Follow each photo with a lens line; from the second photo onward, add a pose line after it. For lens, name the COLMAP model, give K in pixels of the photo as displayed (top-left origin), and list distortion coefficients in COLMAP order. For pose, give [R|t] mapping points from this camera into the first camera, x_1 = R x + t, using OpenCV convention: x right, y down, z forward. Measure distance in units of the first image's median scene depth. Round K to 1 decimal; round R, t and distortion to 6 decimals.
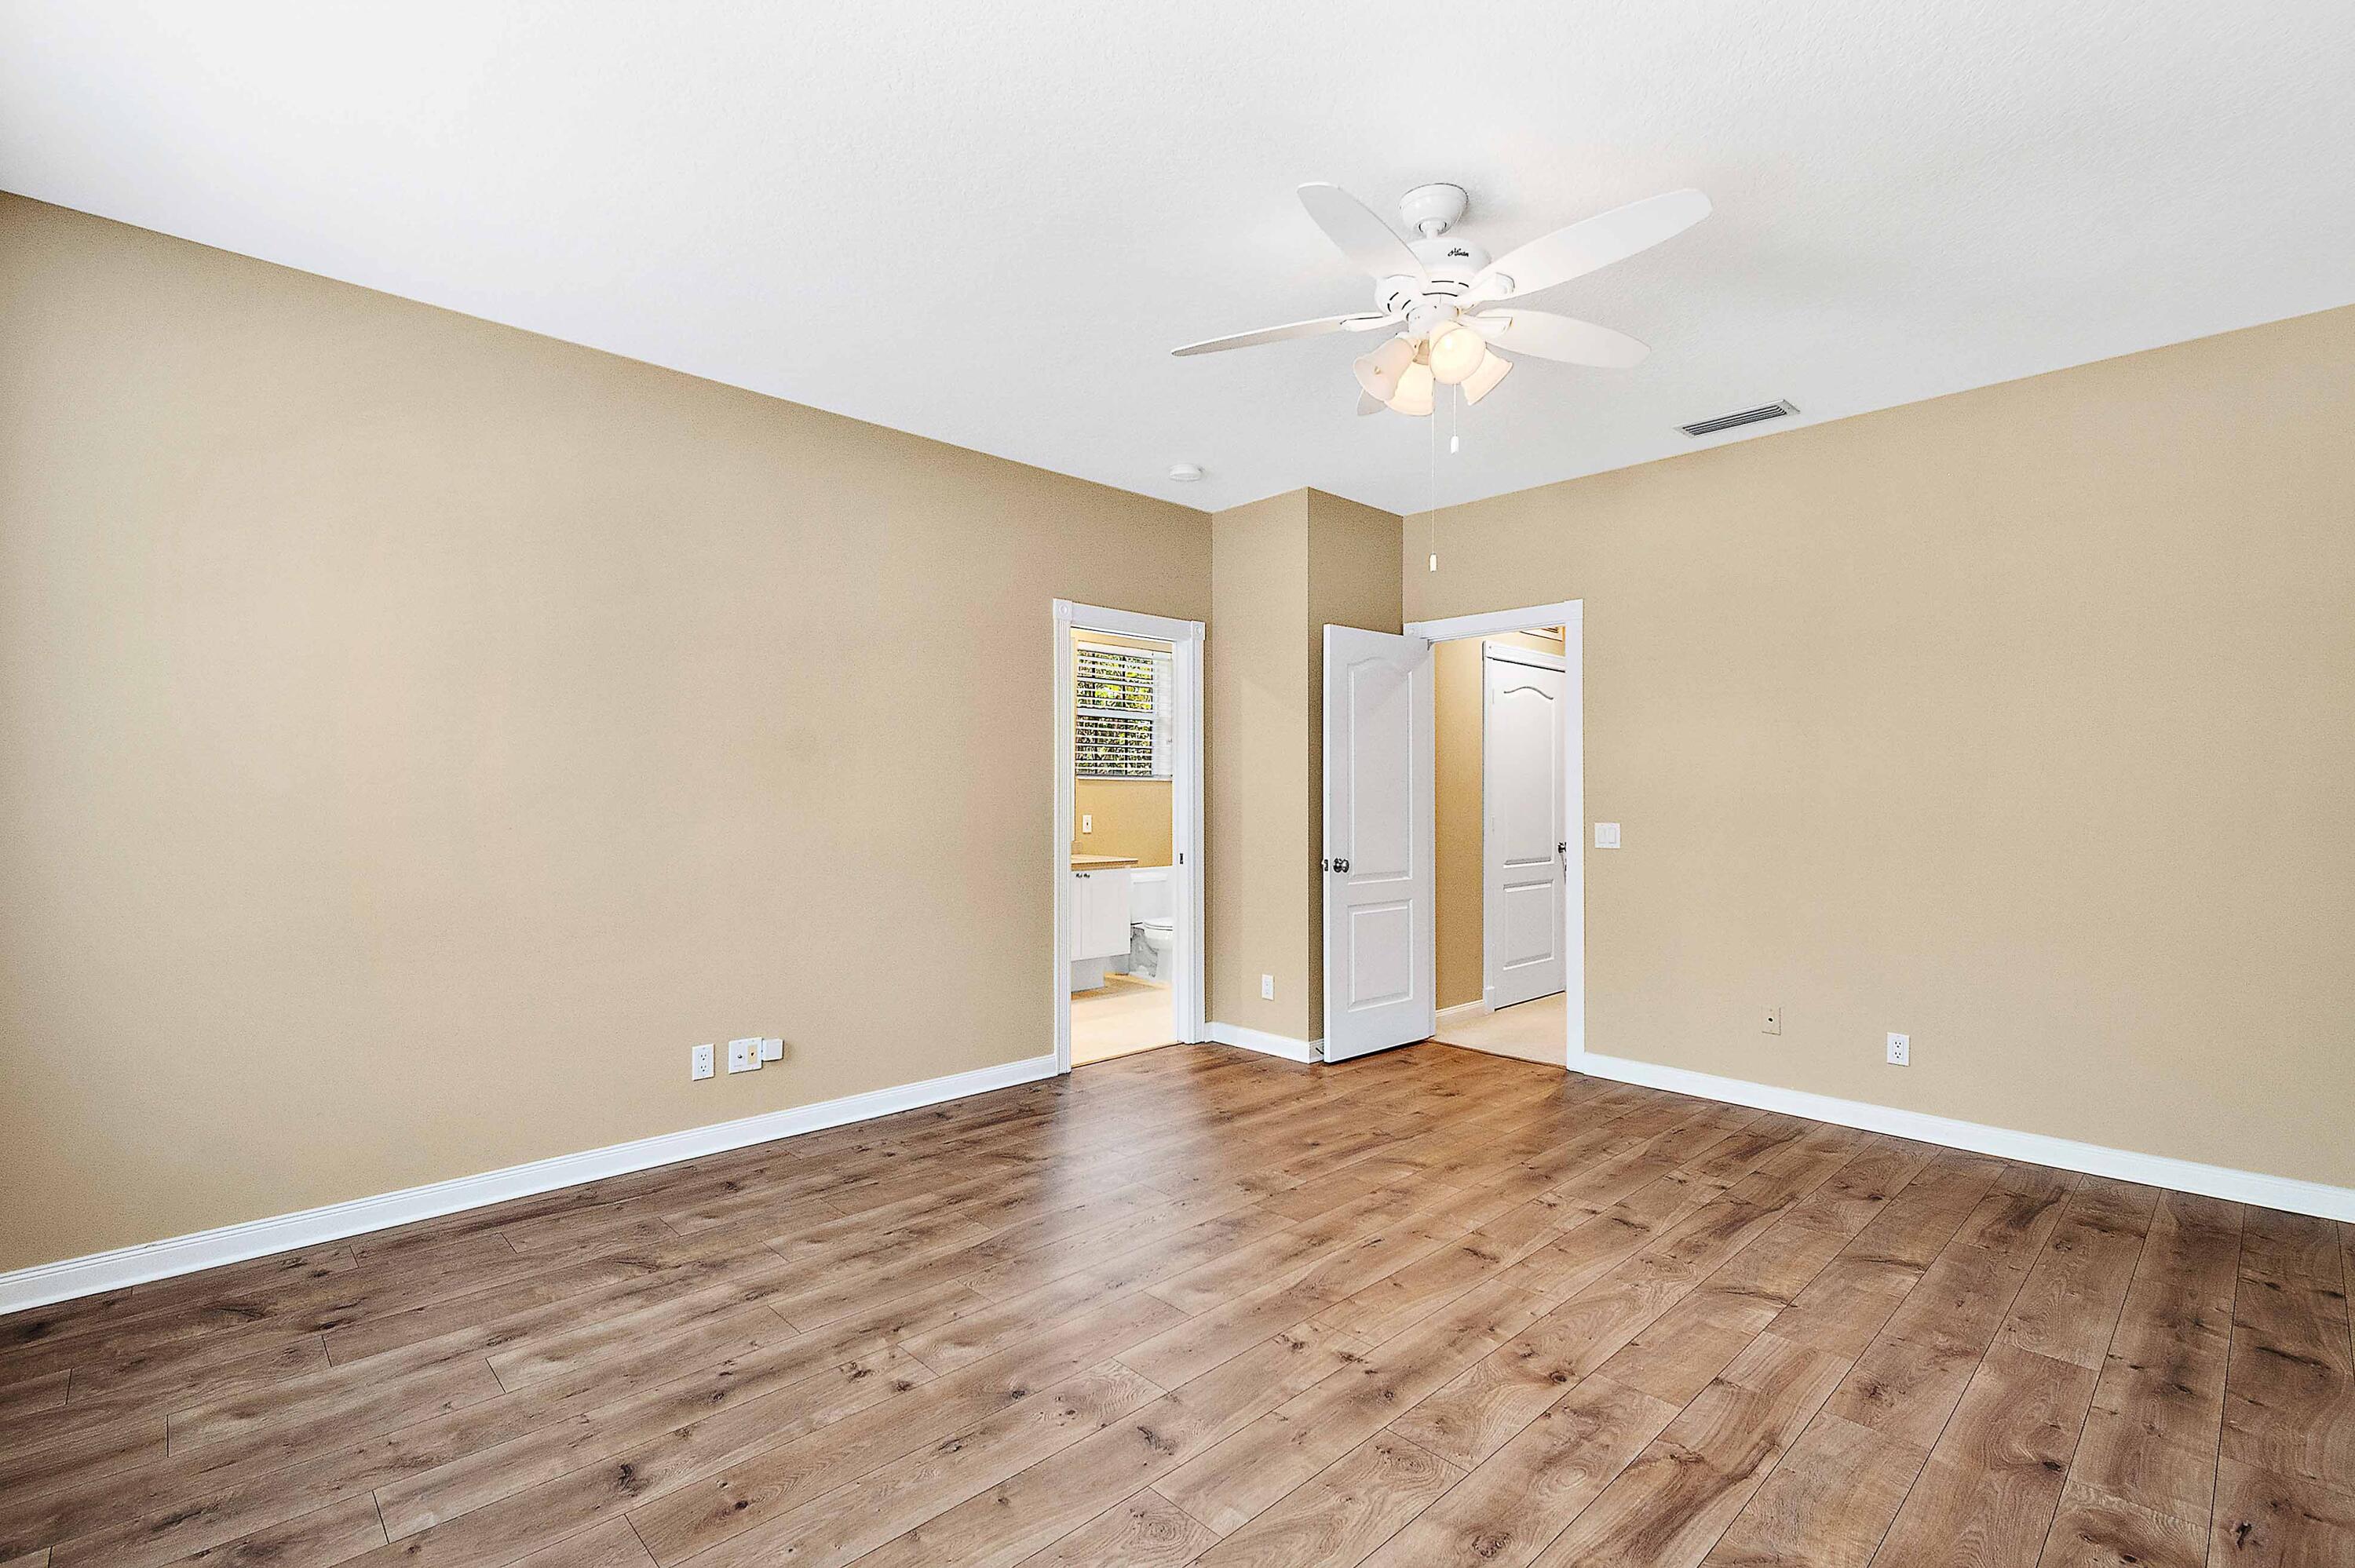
lens RADIAL K [[1070.1, 0, 1177.2], [0, 1070.1, 787.9], [0, 0, 1]] dist [0.003183, -0.000206]
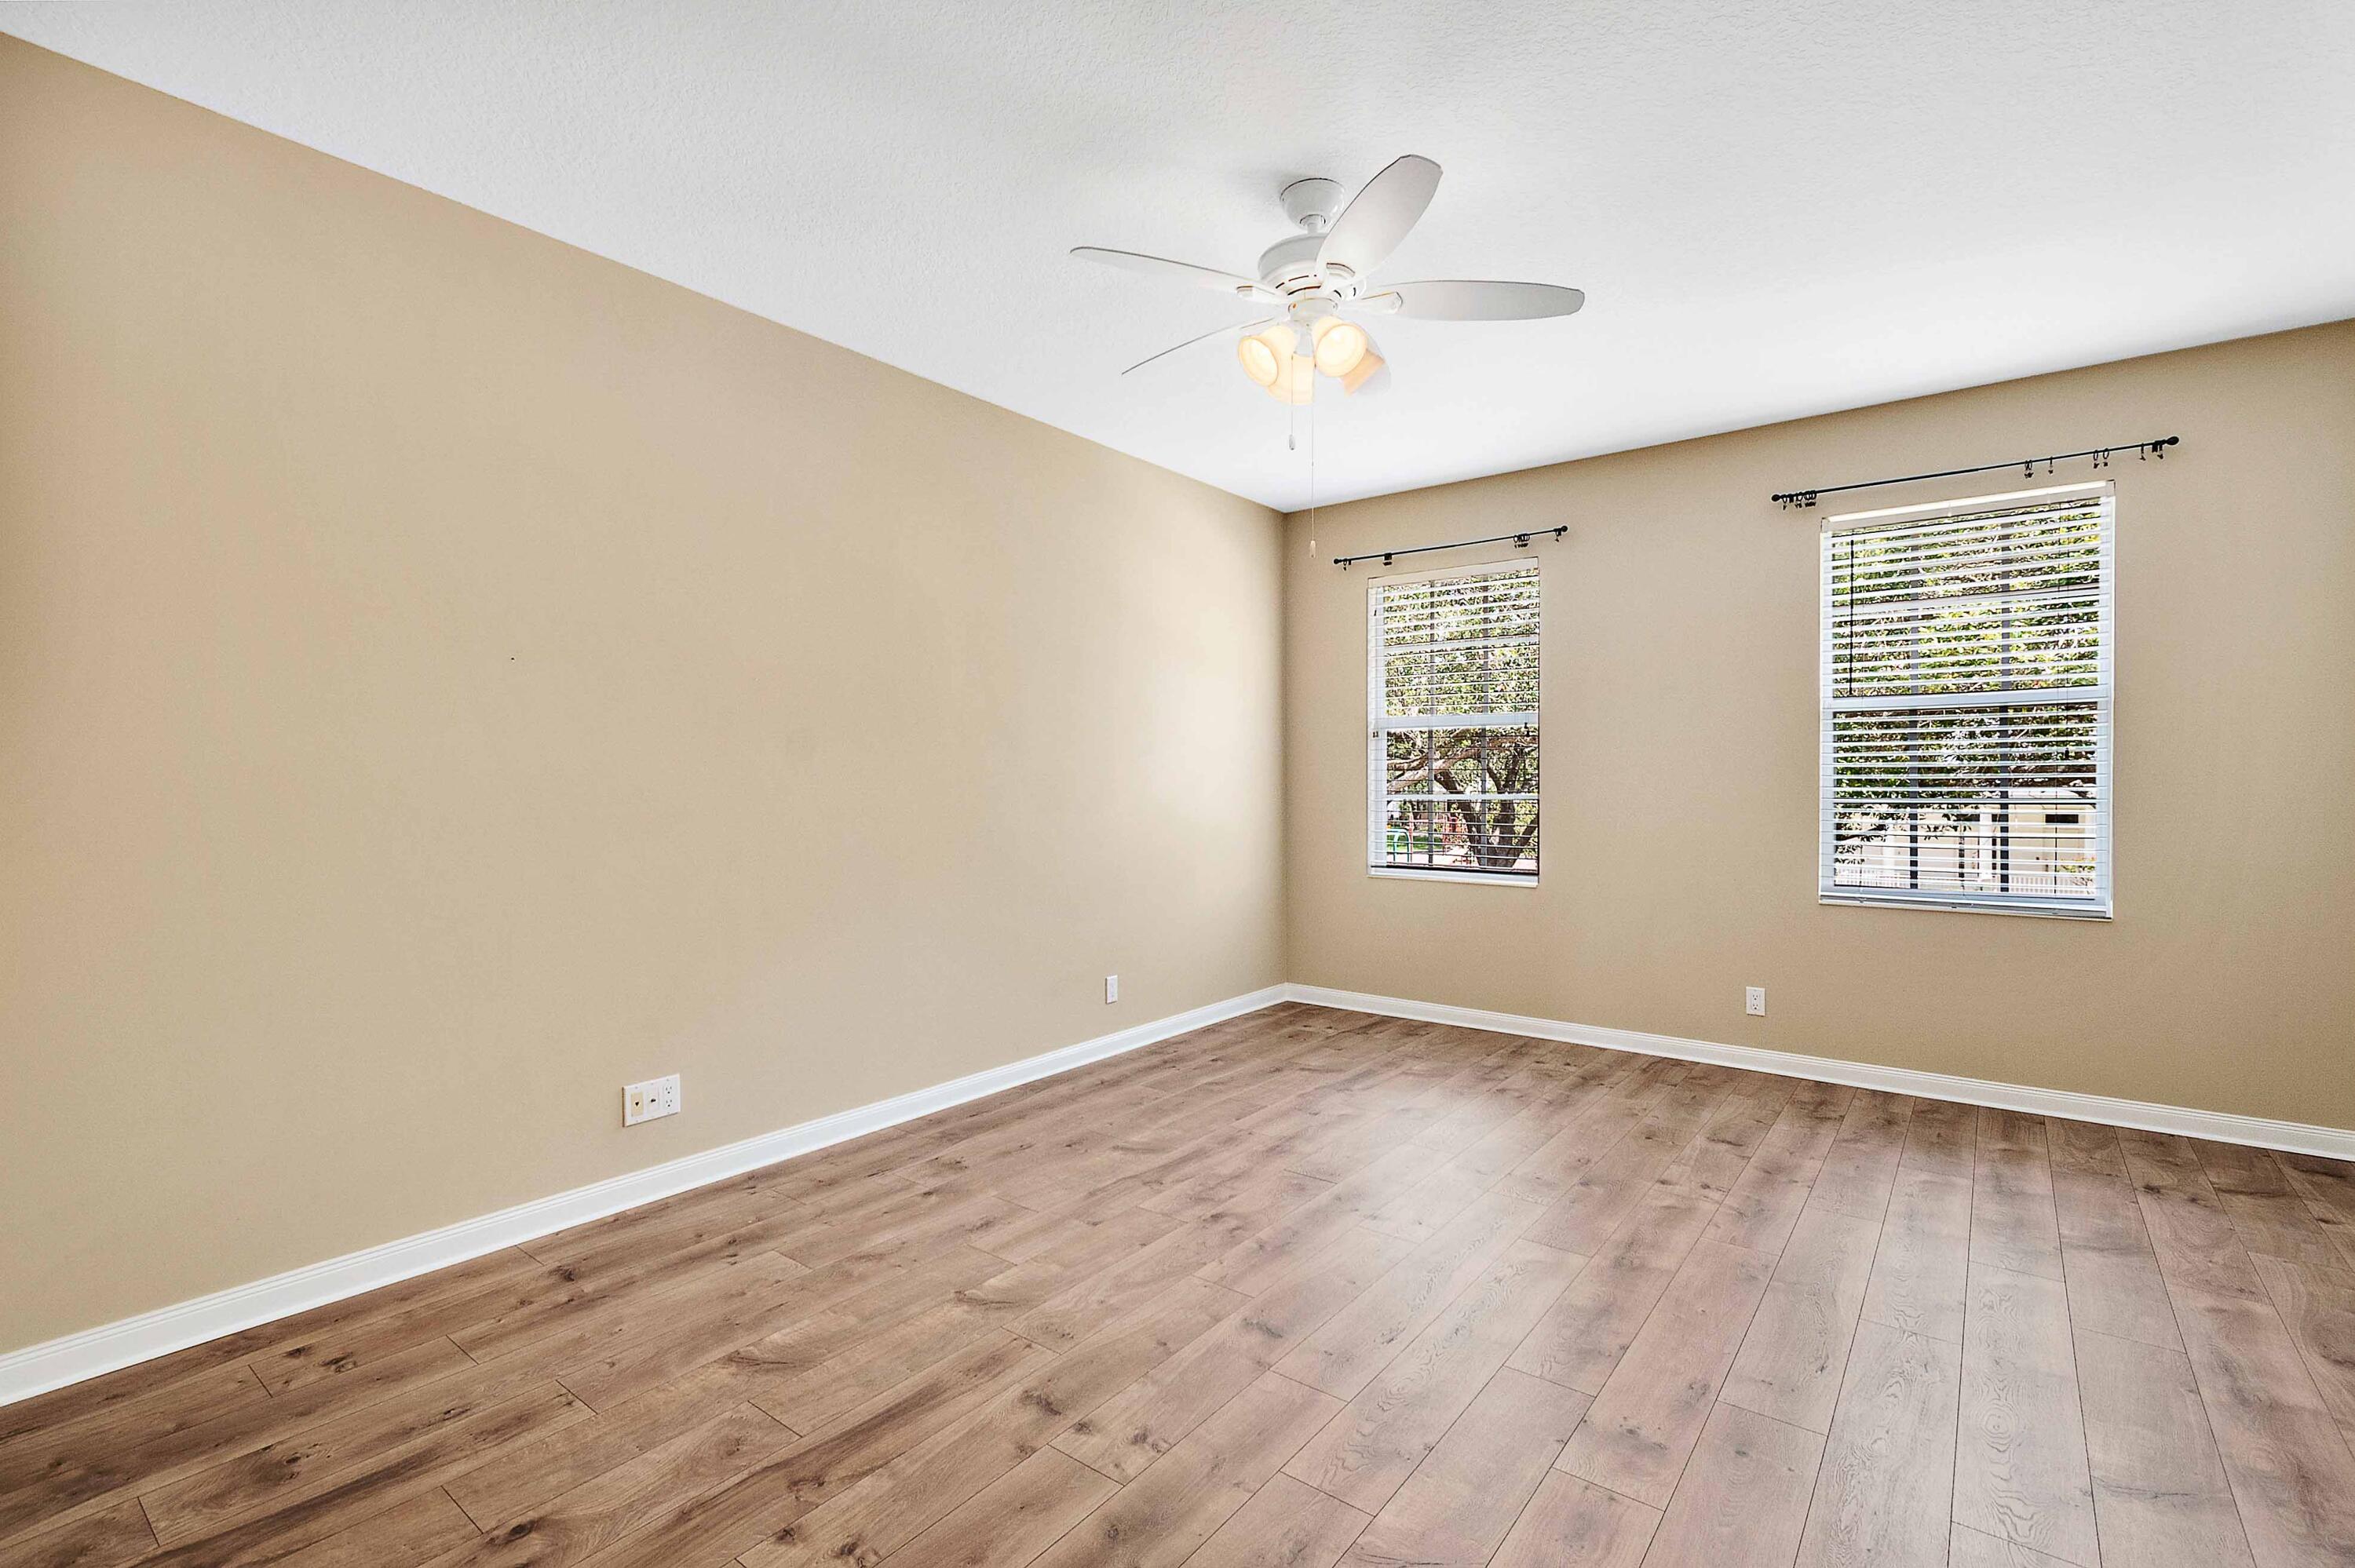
lens RADIAL K [[1070.1, 0, 1177.2], [0, 1070.1, 787.9], [0, 0, 1]] dist [0.003183, -0.000206]
pose [[-0.988883, 0.000976, -0.148695, 0.557167], [0.000613, 0.999997, 0.002489, 0.020431], [0.148697, 0.002371, -0.988880, 2.135281]]
